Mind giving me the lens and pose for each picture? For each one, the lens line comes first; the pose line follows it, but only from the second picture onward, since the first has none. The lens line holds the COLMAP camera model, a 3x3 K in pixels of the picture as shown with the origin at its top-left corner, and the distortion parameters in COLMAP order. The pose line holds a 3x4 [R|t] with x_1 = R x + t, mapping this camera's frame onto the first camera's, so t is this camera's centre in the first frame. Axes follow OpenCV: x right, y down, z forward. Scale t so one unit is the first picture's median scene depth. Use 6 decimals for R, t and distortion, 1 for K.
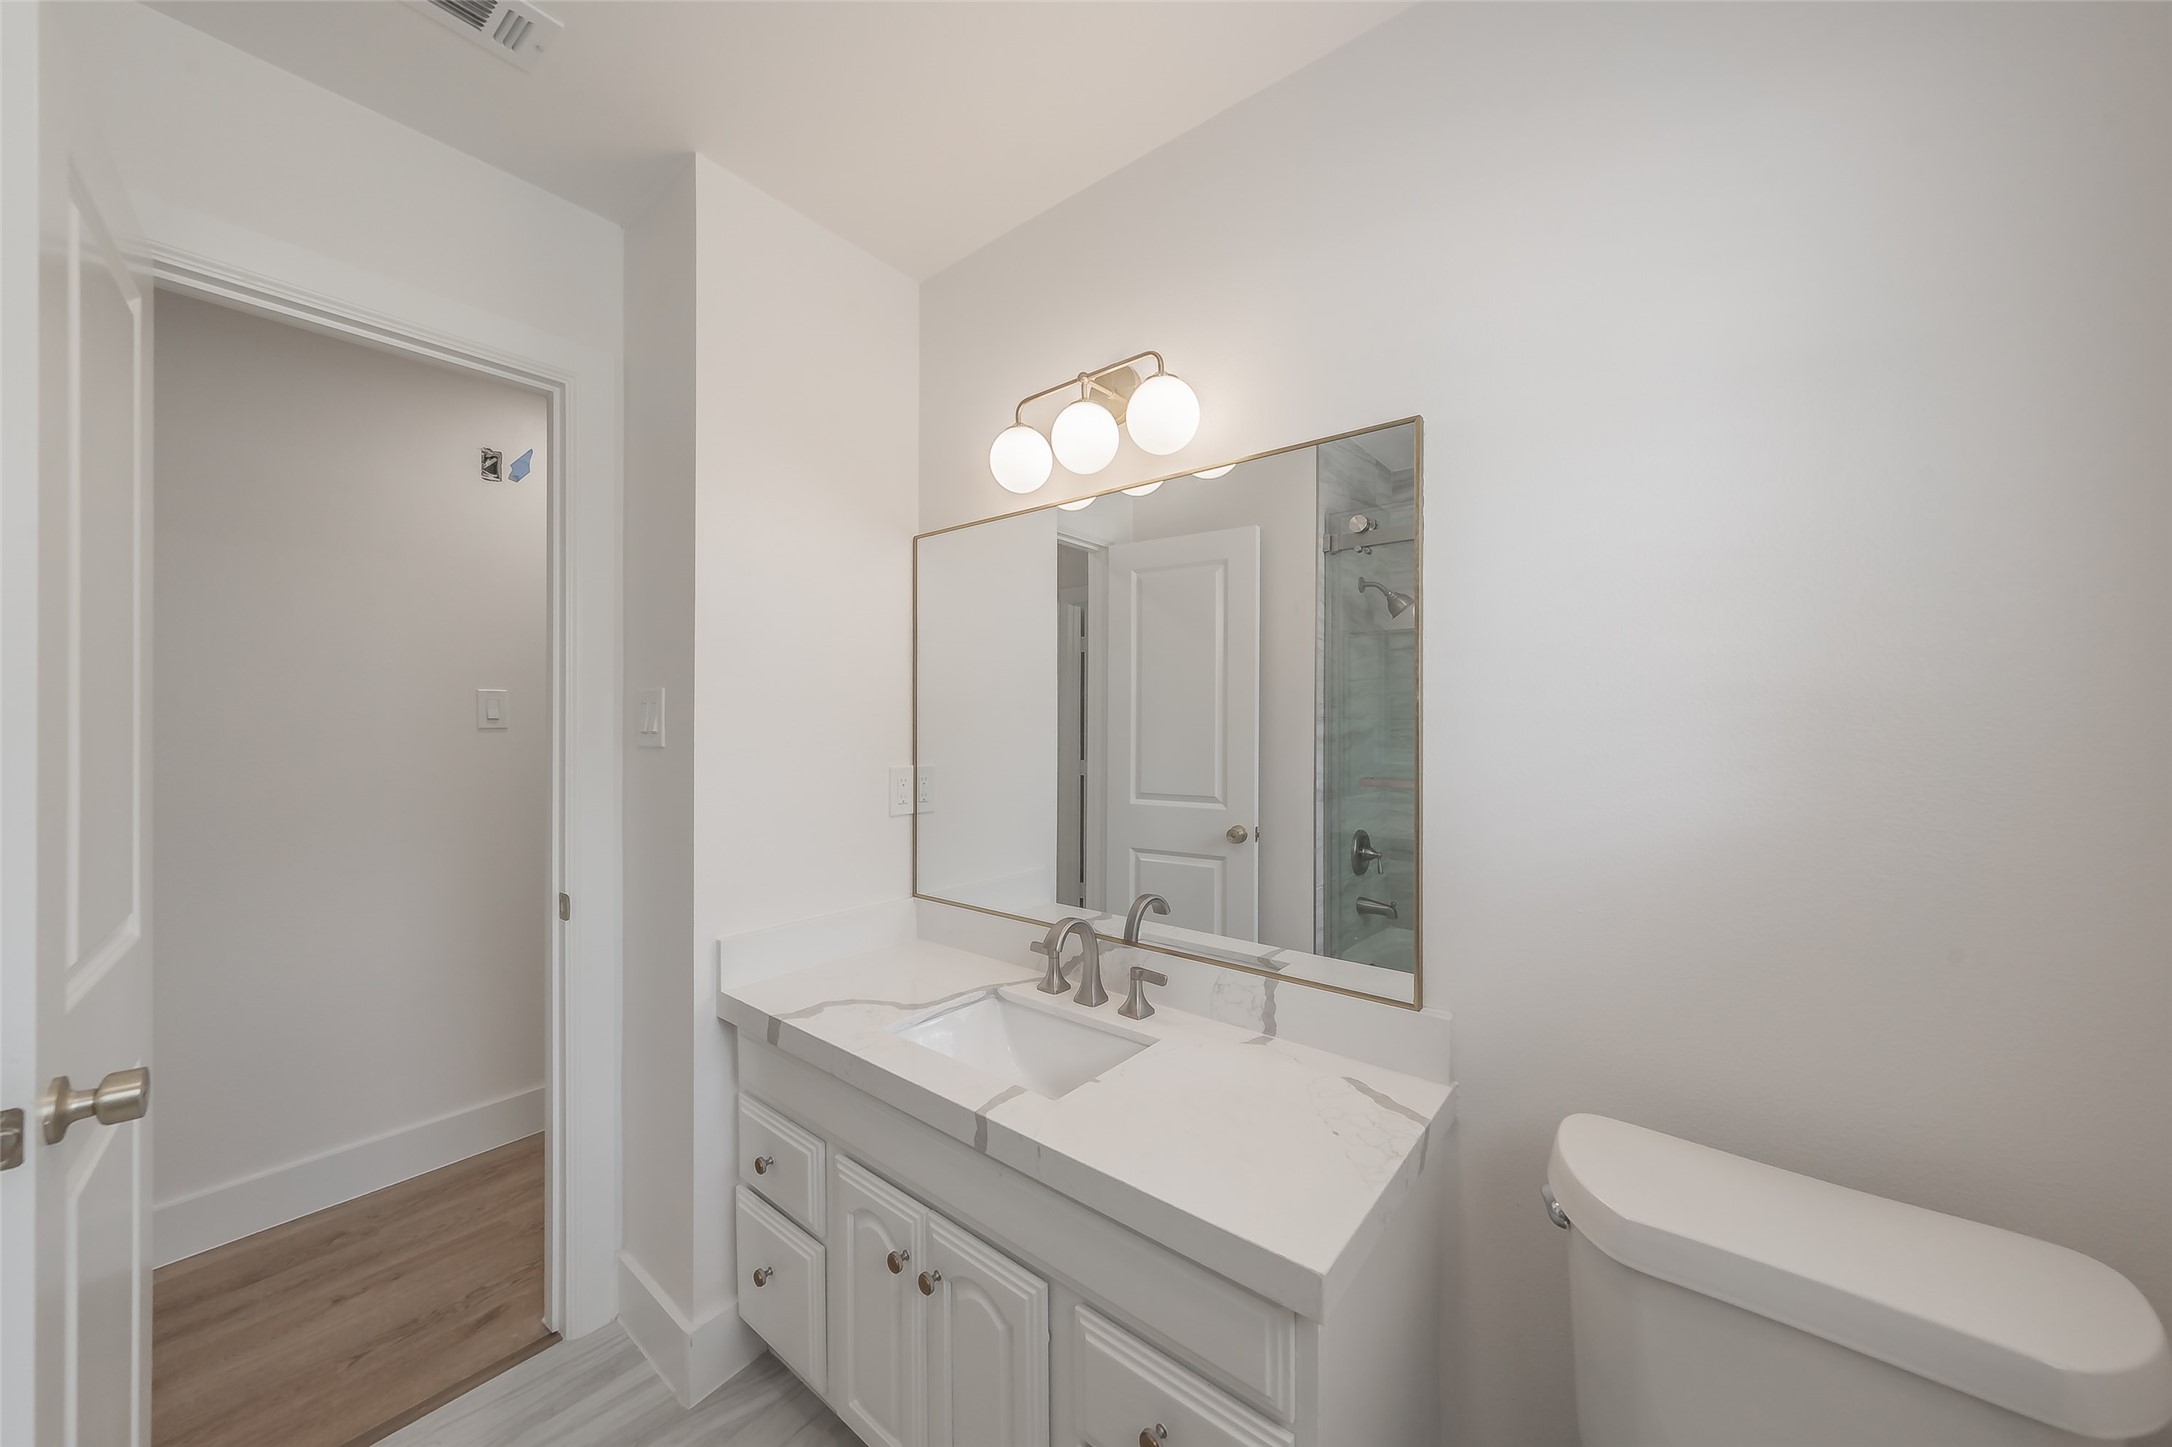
lens RADIAL K [[749.9, 0, 1080.4], [0, 749.9, 716.3], [0, 0, 1]] dist [-0.005792, 0.000296]
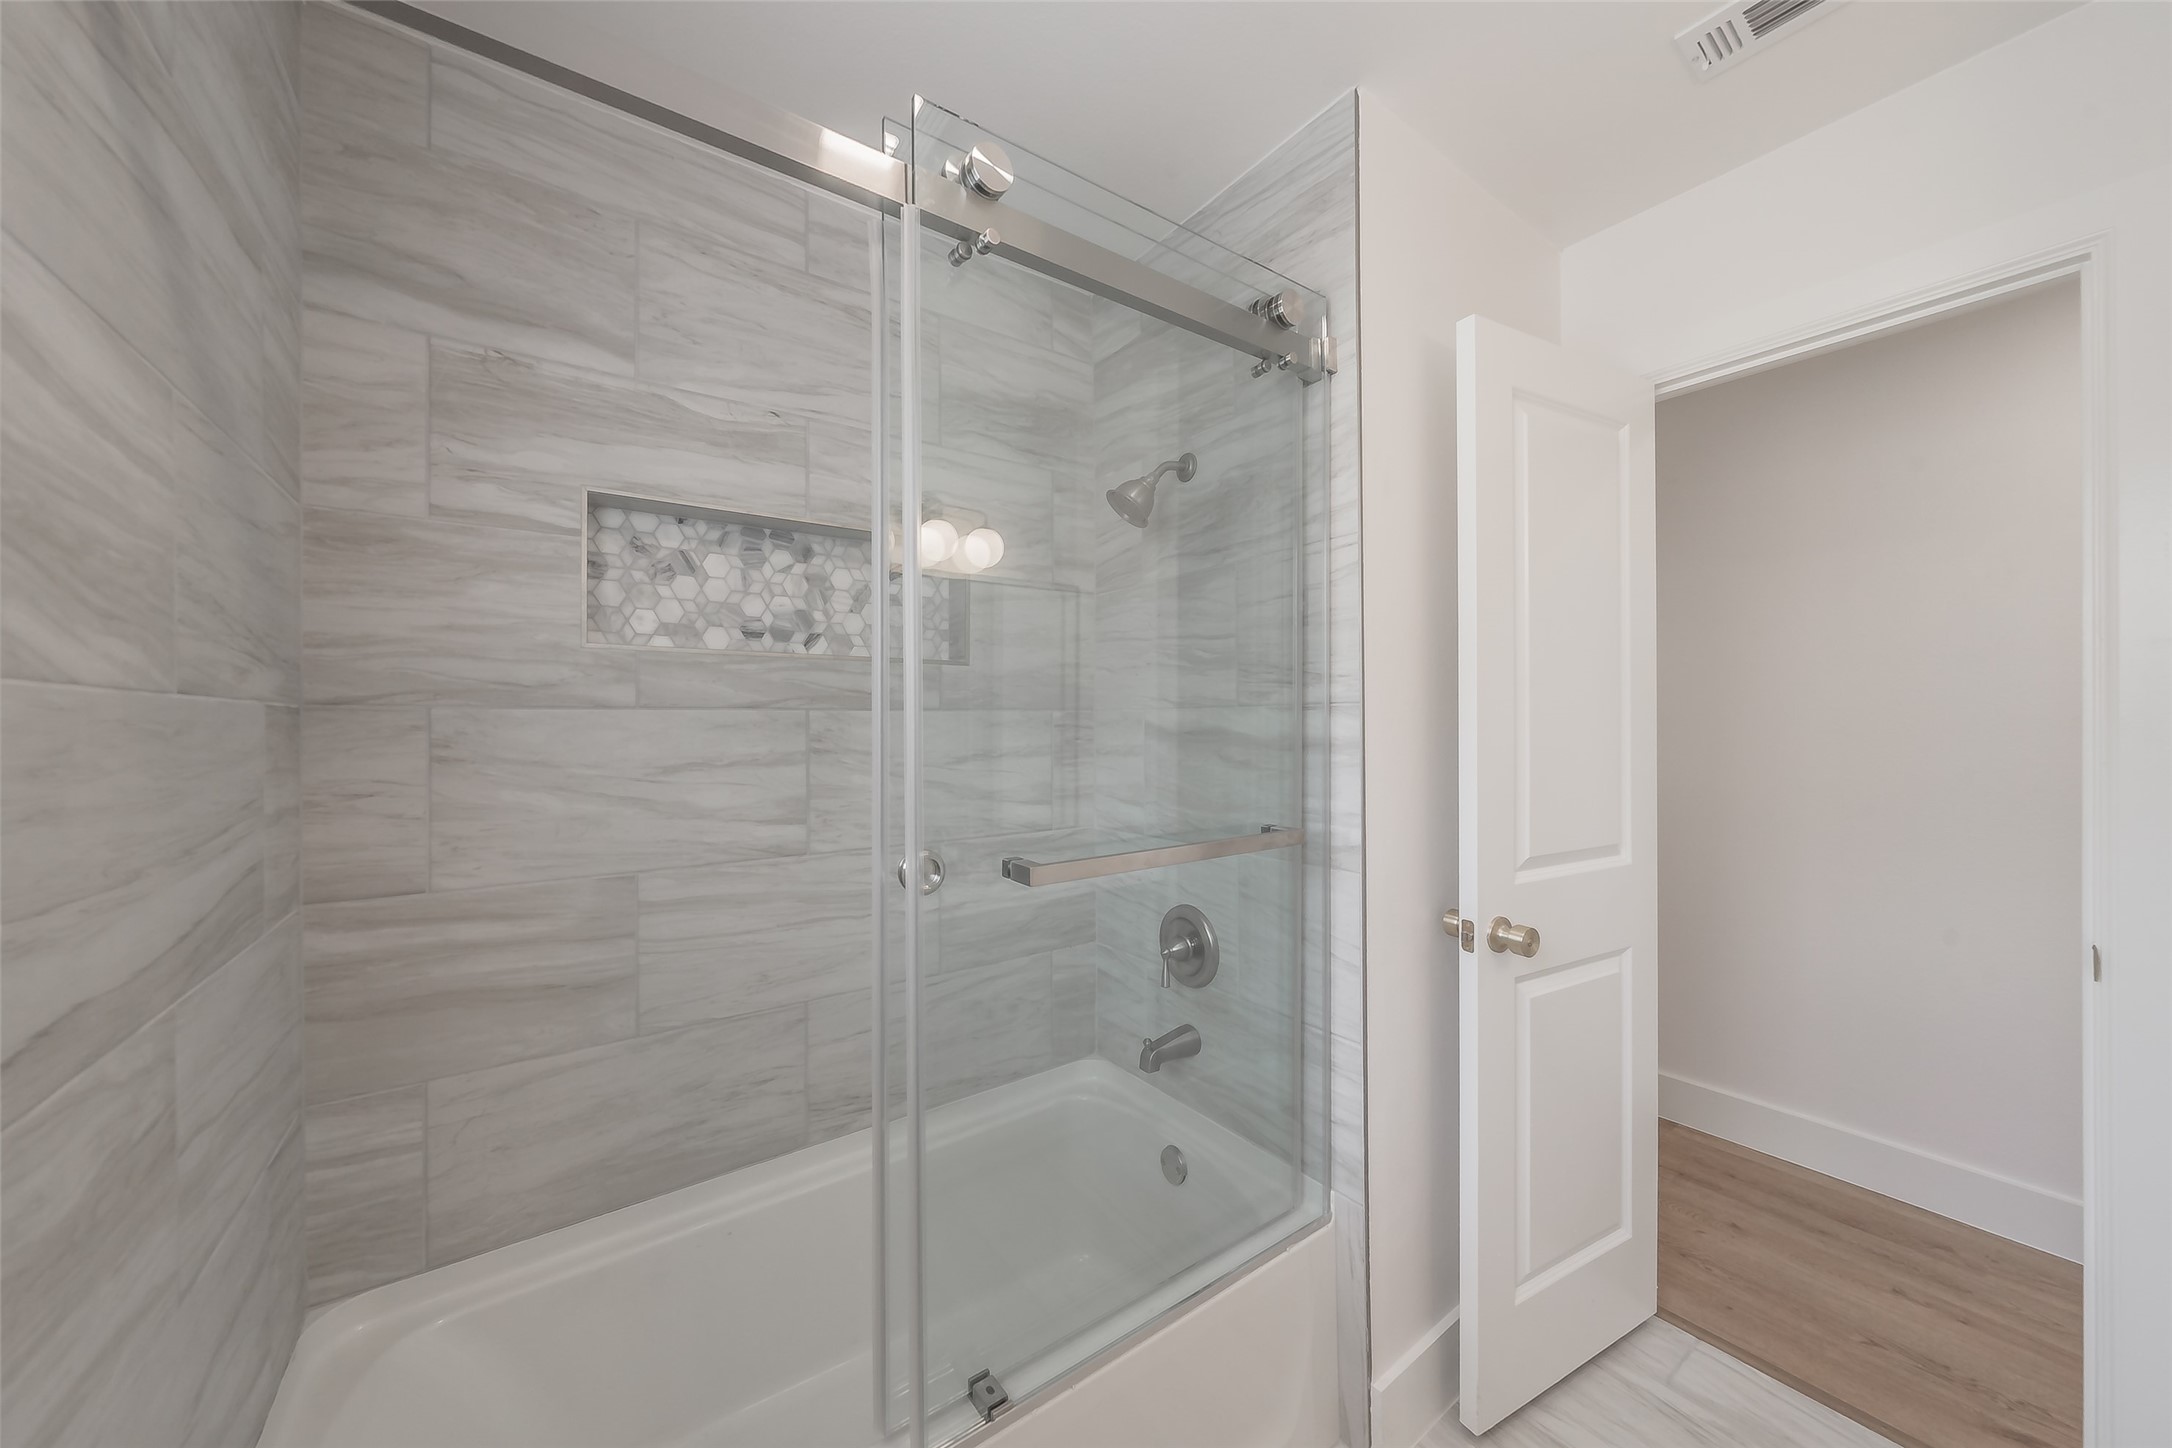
lens RADIAL K [[749.9, 0, 1082.6], [0, 749.9, 727.1], [0, 0, 1]] dist [-0.005792, 0.000296]
pose [[-0.272994, 0.011002, -0.961953, 0.252324], [0.017320, 0.999829, 0.006520, -0.002614], [0.961860, -0.014881, -0.273138, 0.221088]]
